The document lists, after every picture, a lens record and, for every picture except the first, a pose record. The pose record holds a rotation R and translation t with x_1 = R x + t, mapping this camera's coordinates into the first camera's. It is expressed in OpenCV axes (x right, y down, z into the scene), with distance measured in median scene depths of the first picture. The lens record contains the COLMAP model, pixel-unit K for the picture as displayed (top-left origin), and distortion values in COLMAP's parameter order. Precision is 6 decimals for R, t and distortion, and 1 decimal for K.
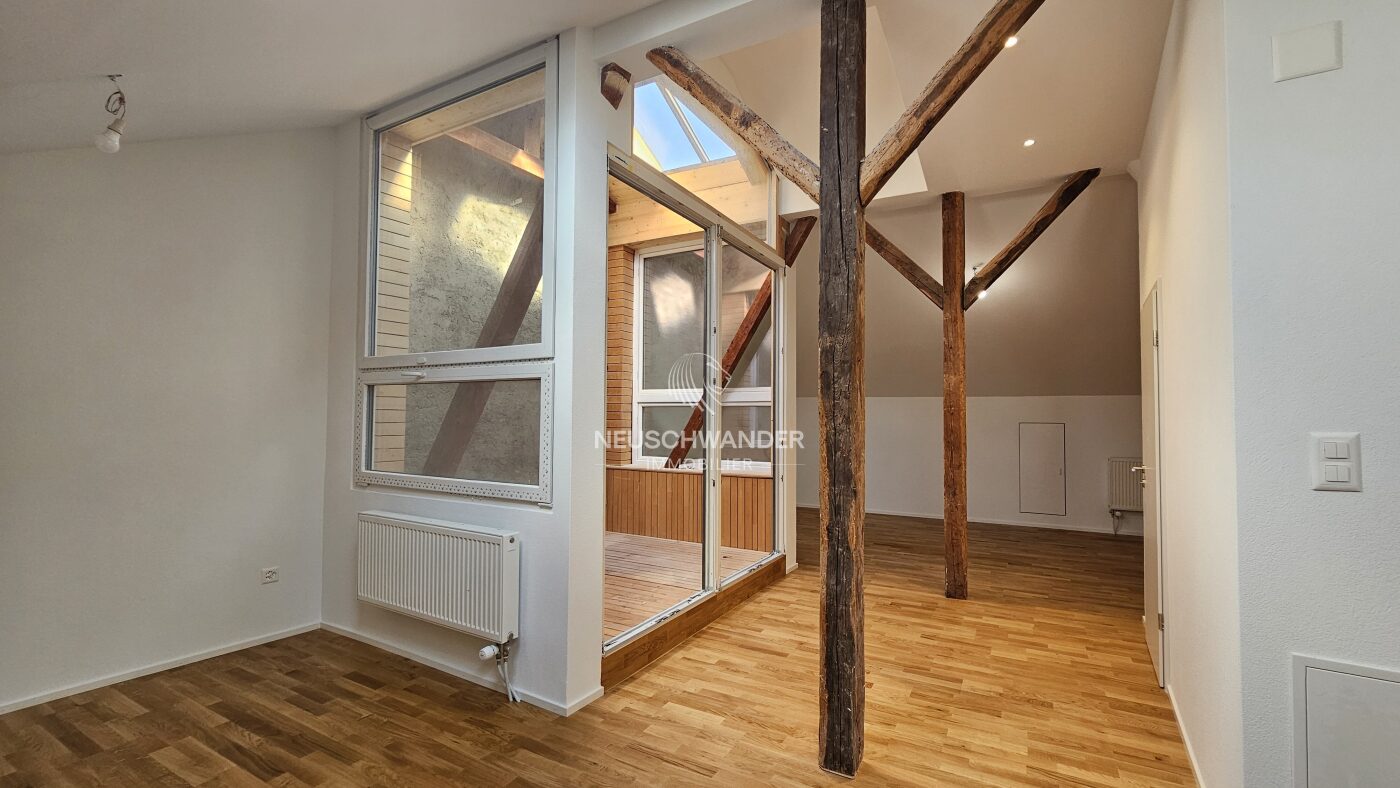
lens RADIAL K [[575.6, 0, 701.8], [0, 575.6, 396.7], [0, 0, 1]] dist [-0.006877, 0.002836]
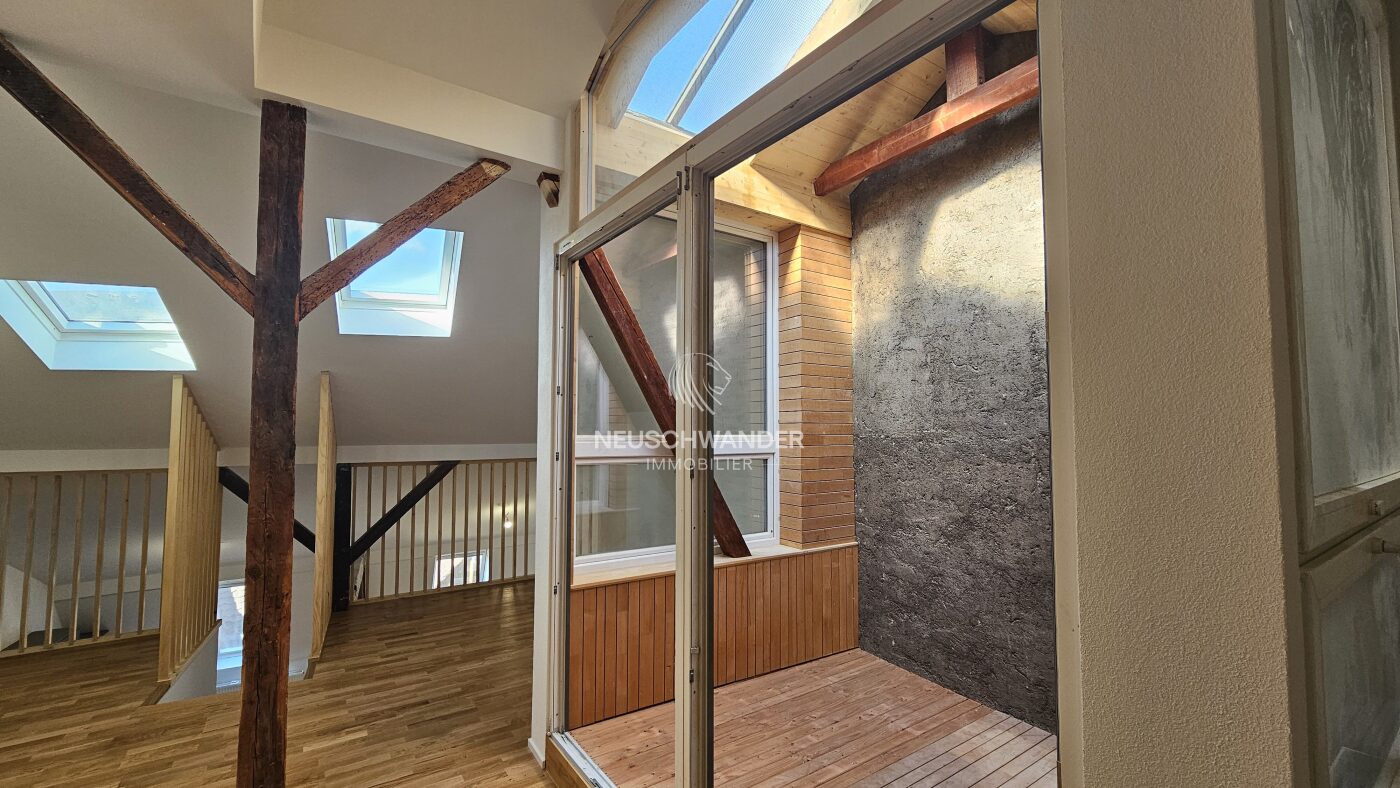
lens RADIAL K [[575.6, 0, 698.0], [0, 575.6, 399.9], [0, 0, 1]] dist [-0.006877, 0.002836]
pose [[-0.436680, -0.052339, -0.898093, 0.548017], [0.025189, 0.997203, -0.070363, -0.060606], [0.899264, -0.053349, -0.434140, 1.397333]]
